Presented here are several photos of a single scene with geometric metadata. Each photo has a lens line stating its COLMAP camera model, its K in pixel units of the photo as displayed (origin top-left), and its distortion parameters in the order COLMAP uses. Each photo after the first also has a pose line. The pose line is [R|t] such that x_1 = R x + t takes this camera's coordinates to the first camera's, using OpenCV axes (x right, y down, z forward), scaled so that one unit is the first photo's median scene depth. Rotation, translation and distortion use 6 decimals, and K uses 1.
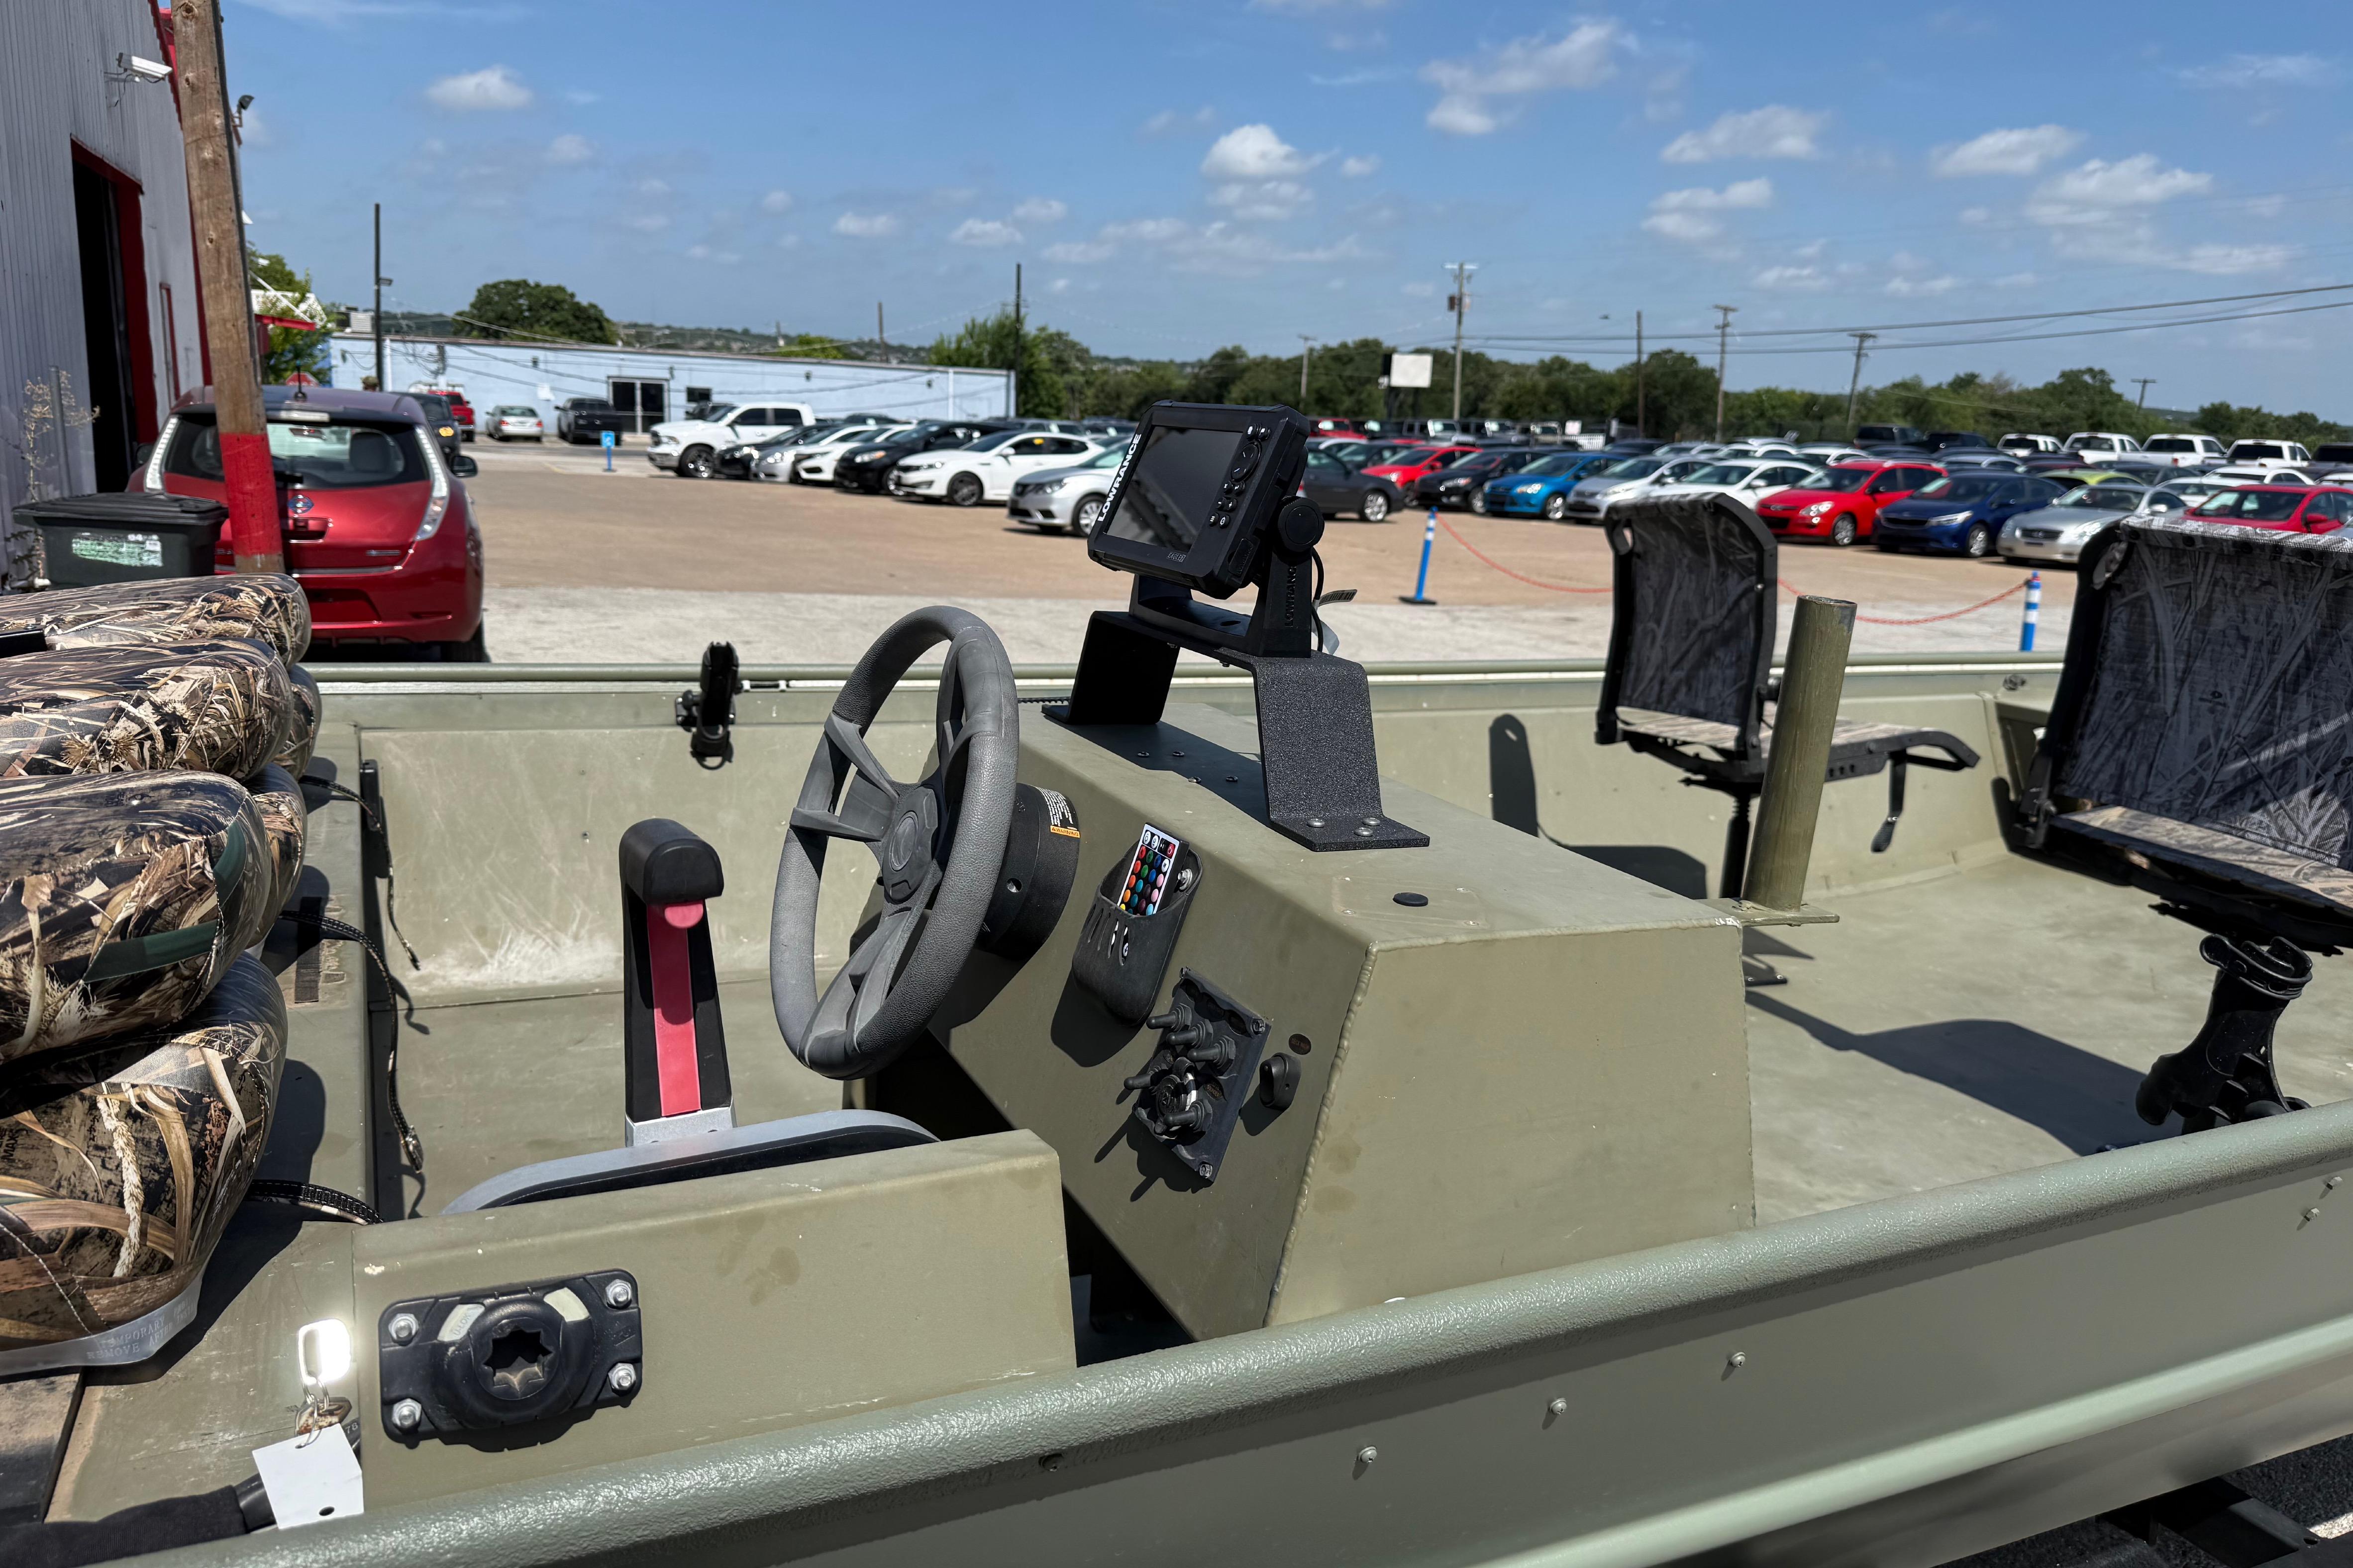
lens RADIAL K [[1659.2, 0, 1166.8], [0, 1659.2, 789.5], [0, 0, 1]] dist [0.056638, -0.073918]
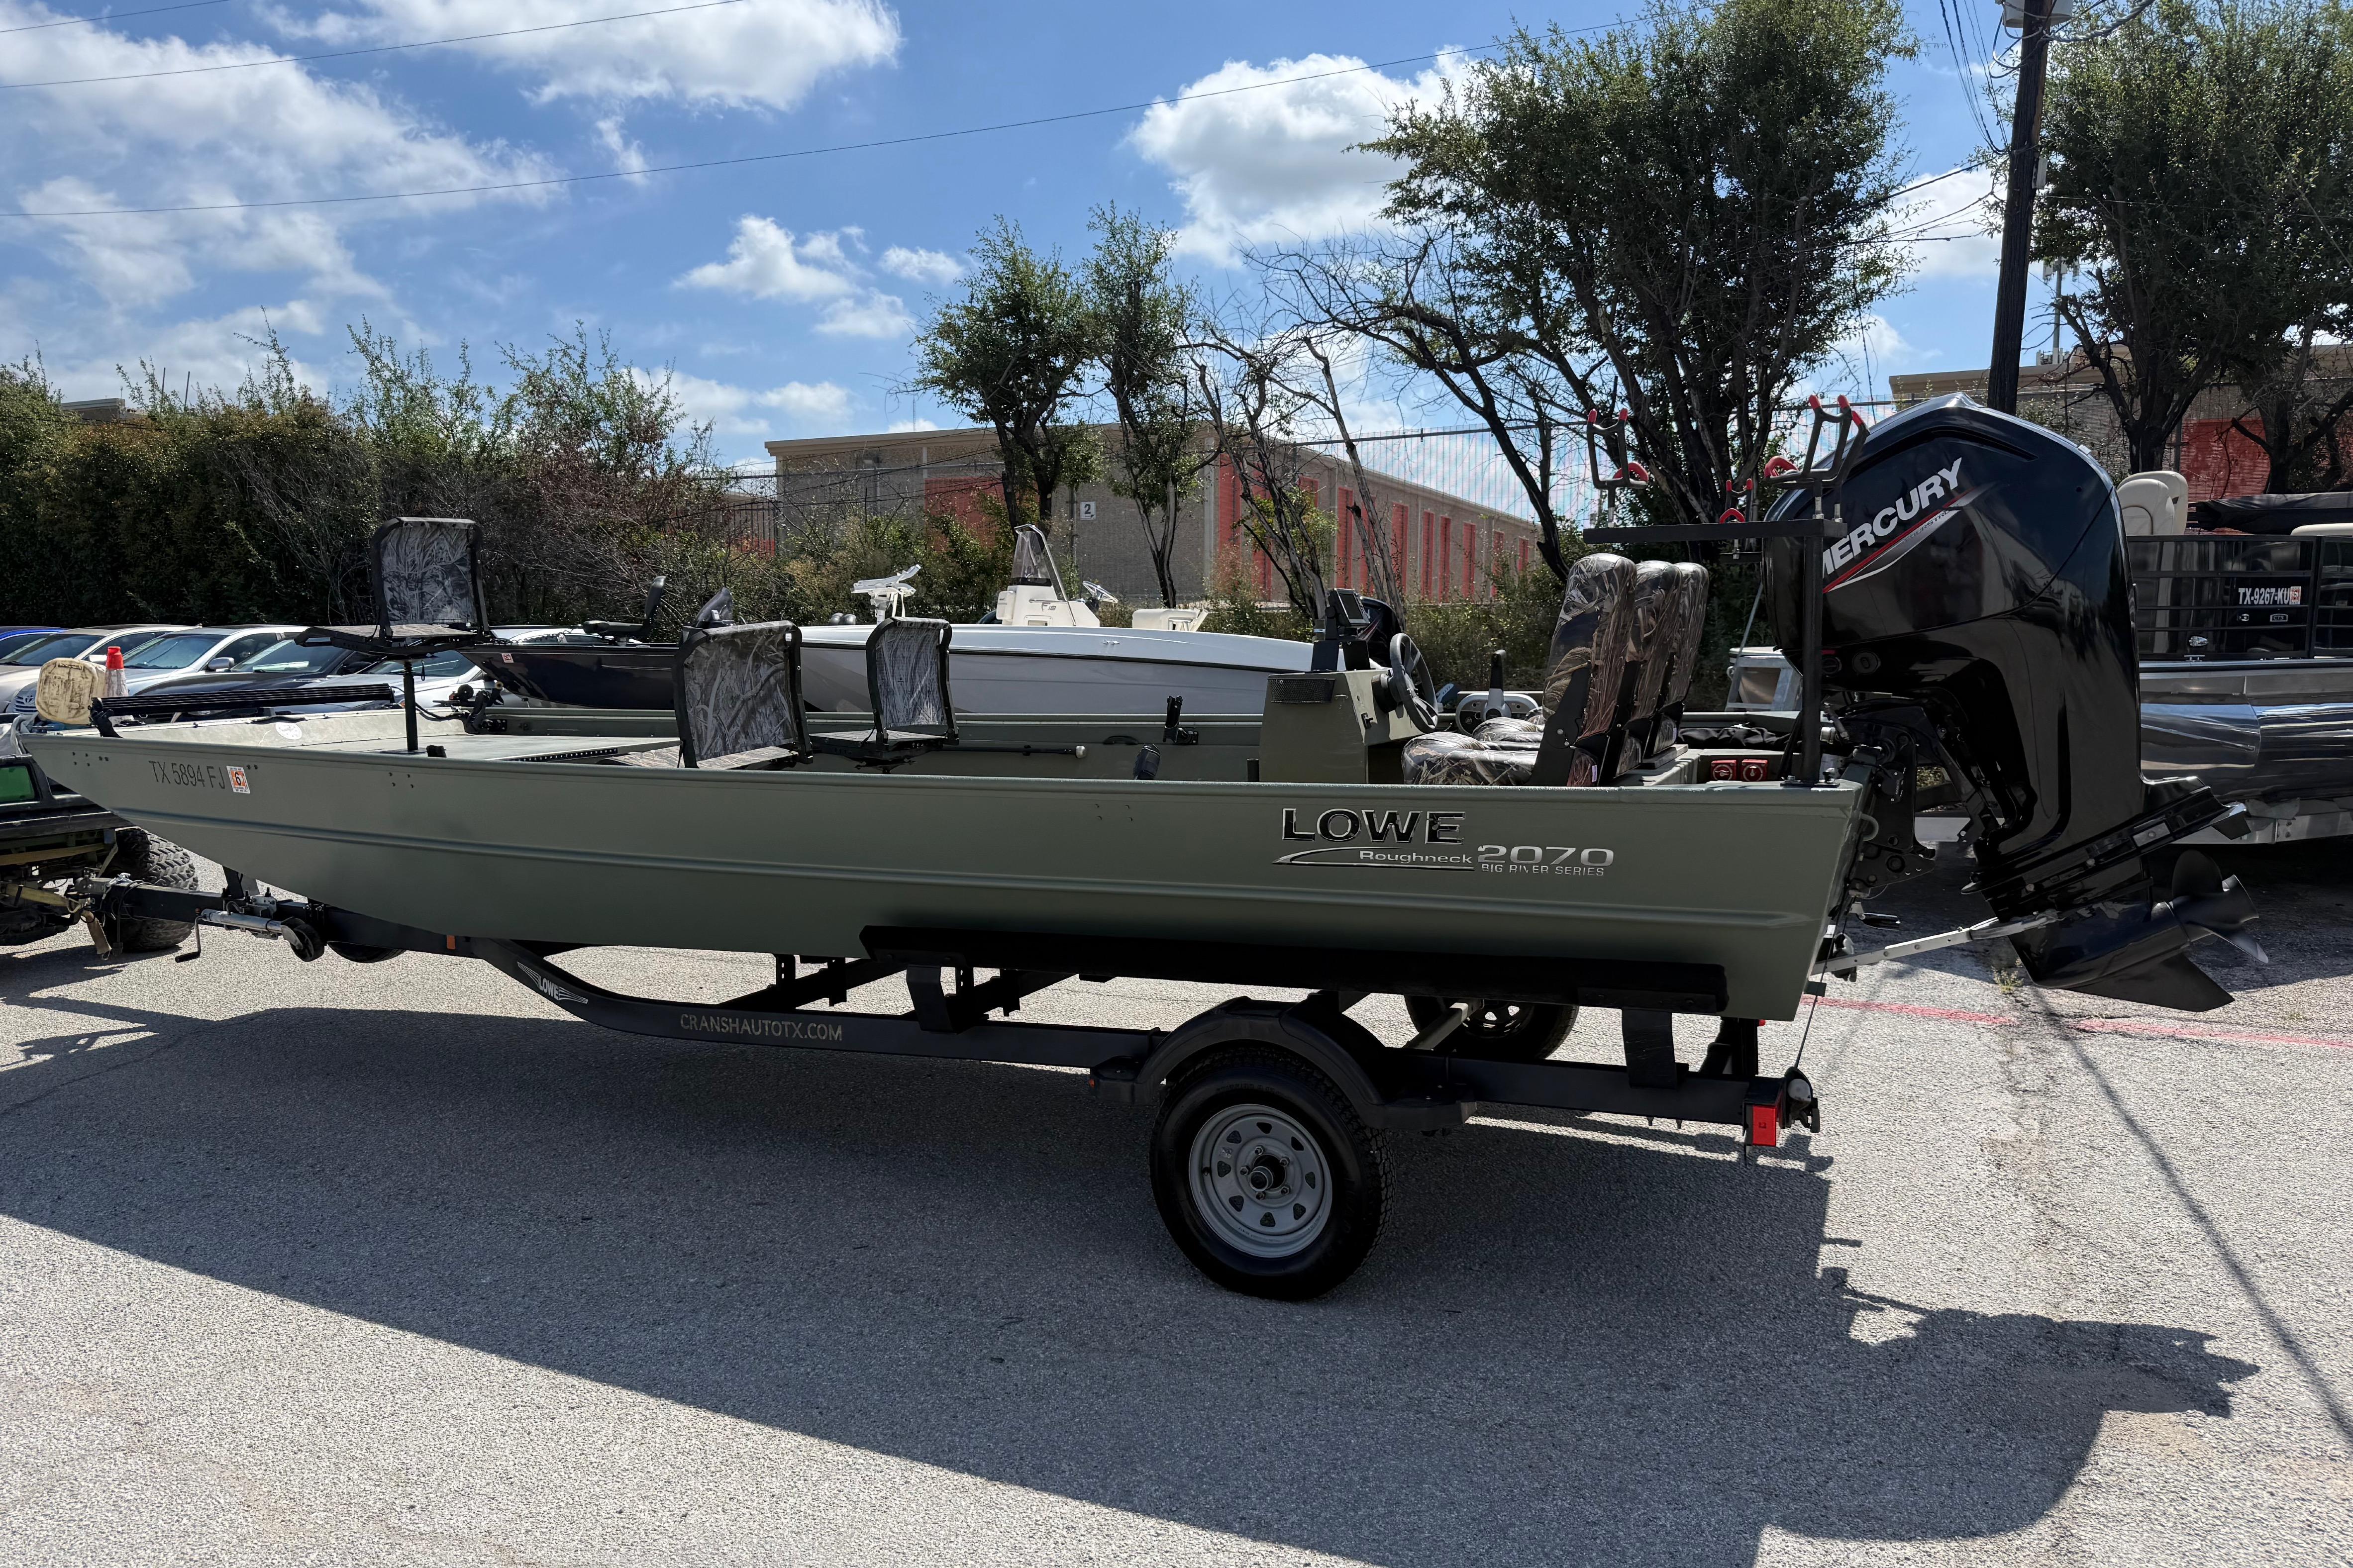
lens RADIAL K [[1655.7, 0, 1195.2], [0, 1655.7, 797.5], [0, 0, 1]] dist [0.050717, -0.056244]
pose [[-0.650674, -0.121942, 0.749502, -0.115544], [0.143976, 0.949307, 0.279441, -0.037009], [-0.745583, 0.289736, -0.600132, 0.152979]]
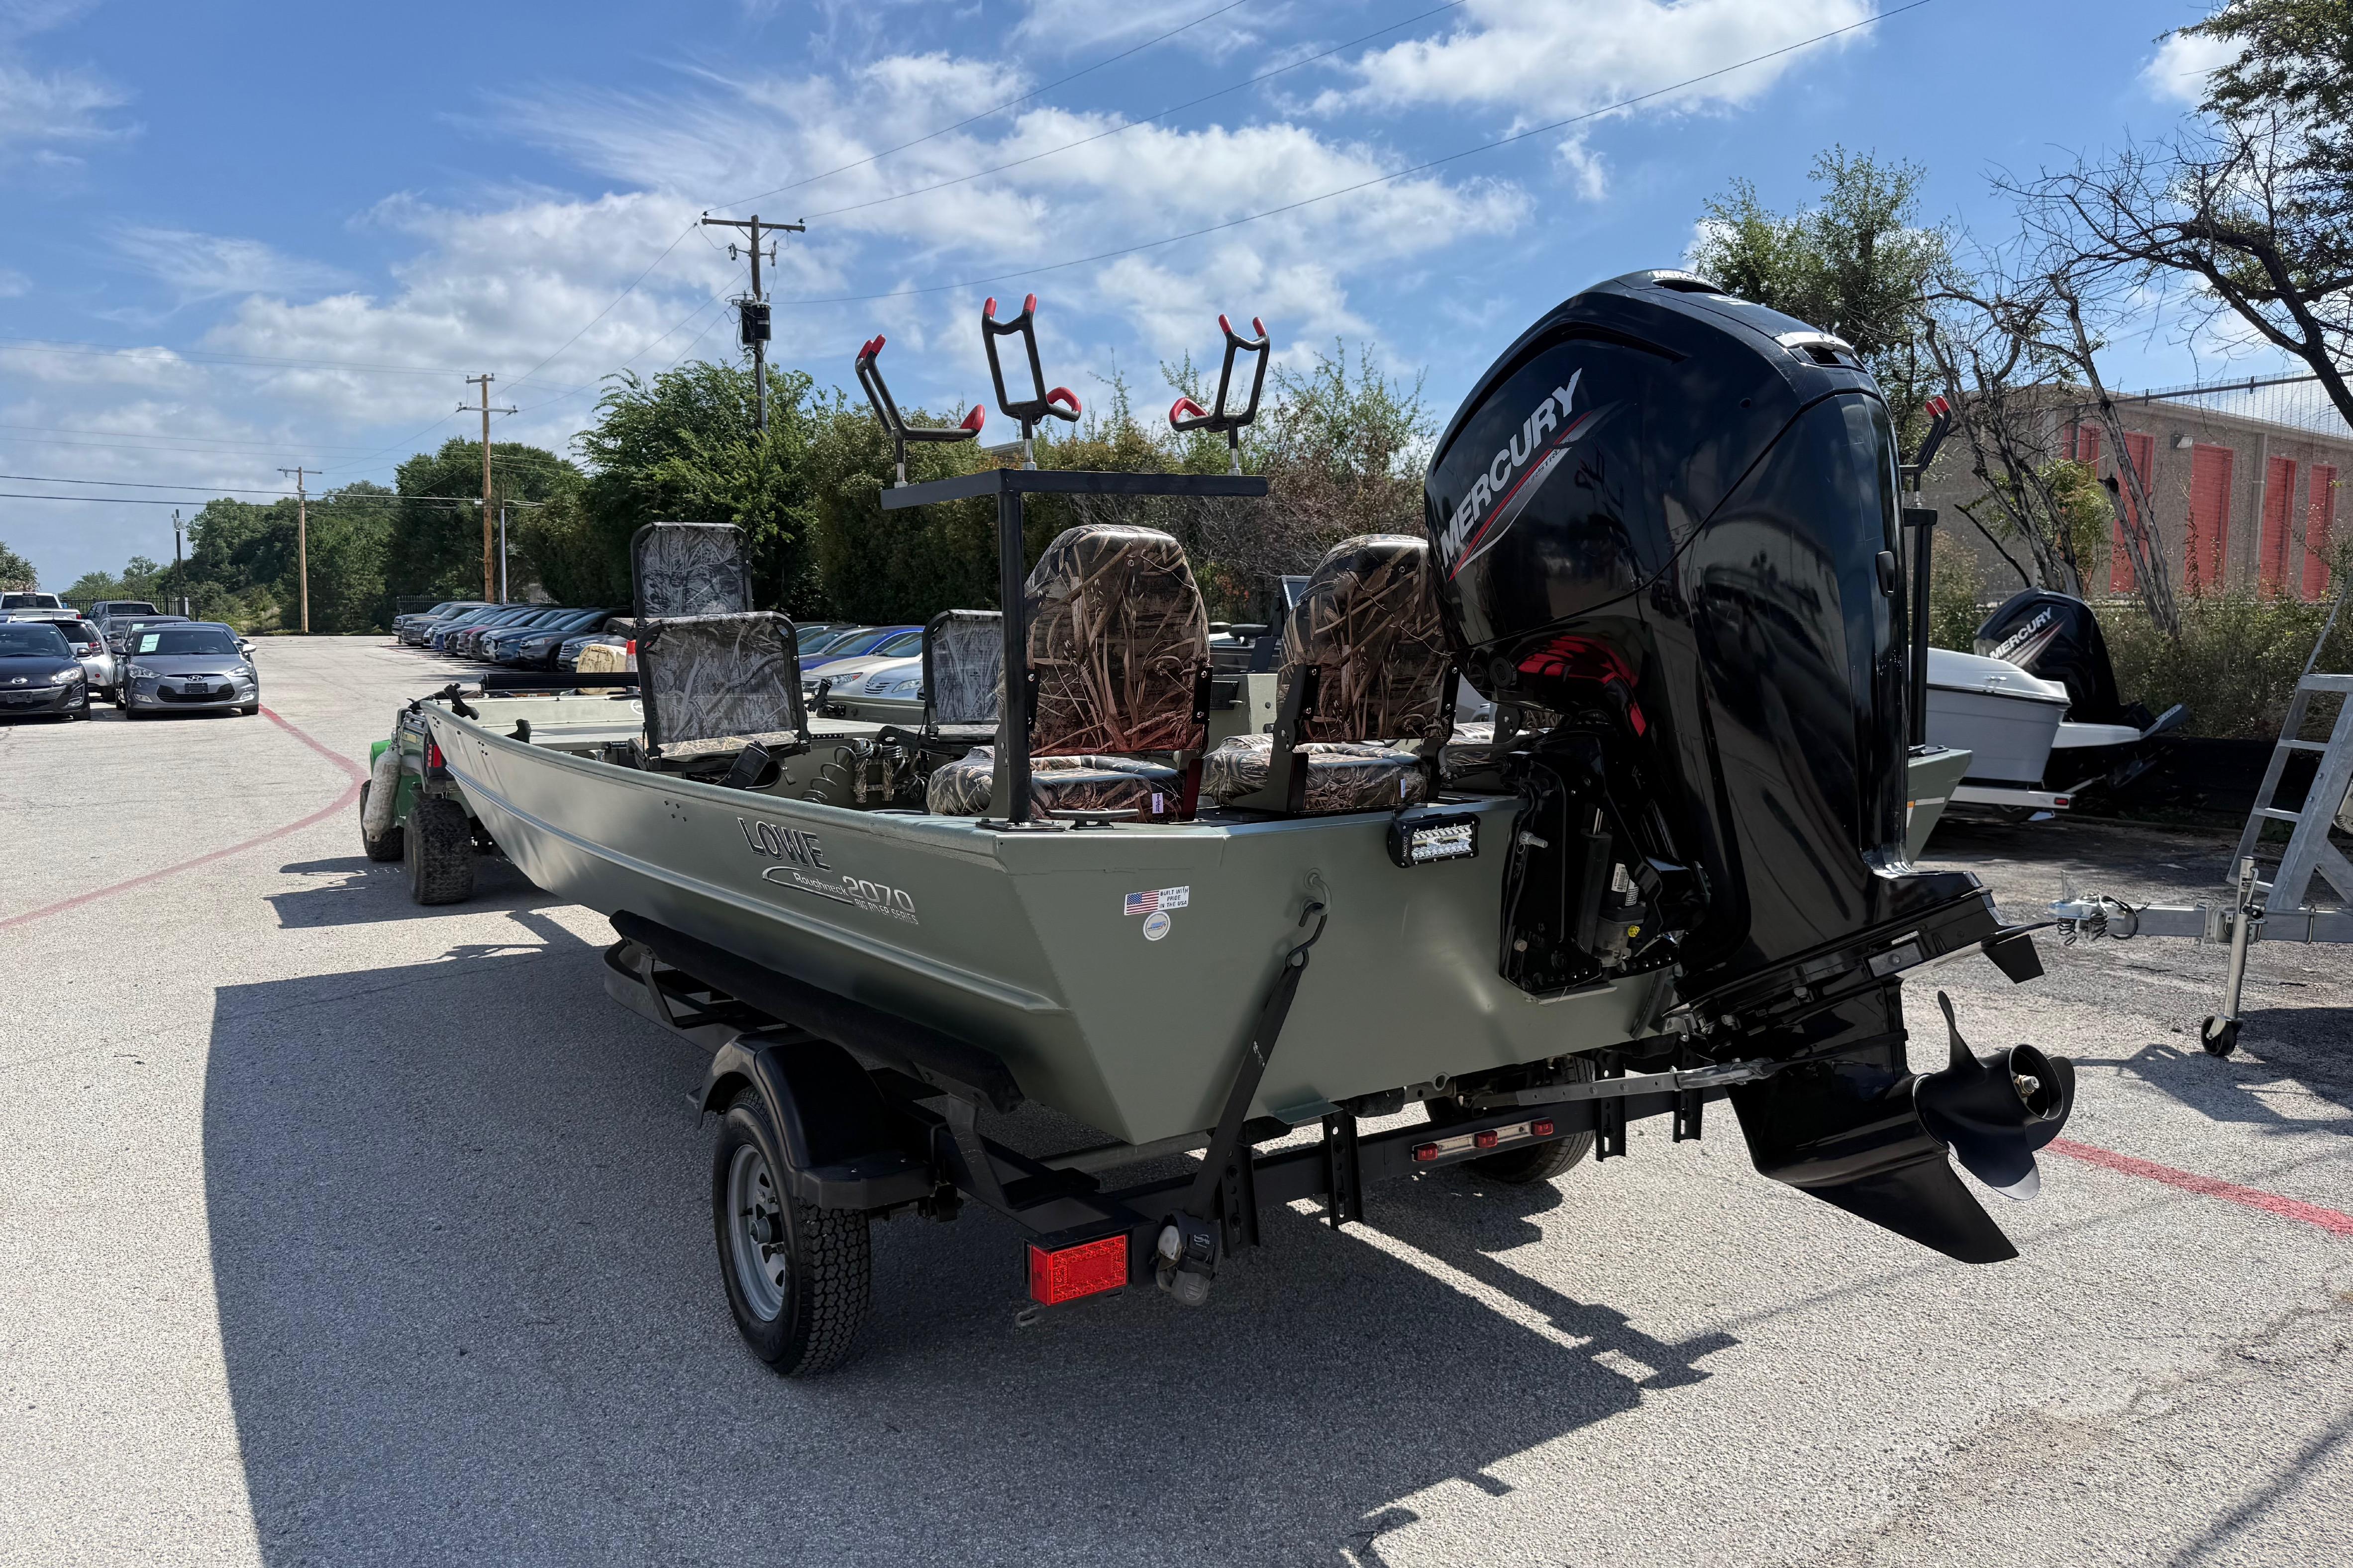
lens RADIAL K [[1659.2, 0, 1167.3], [0, 1659.2, 783.1], [0, 0, 1]] dist [0.056638, -0.073918]
pose [[-0.143203, -0.138203, 0.979996, -0.137550], [0.210273, 0.963346, 0.166581, -0.017527], [-0.967098, 0.229922, -0.108893, 0.067529]]
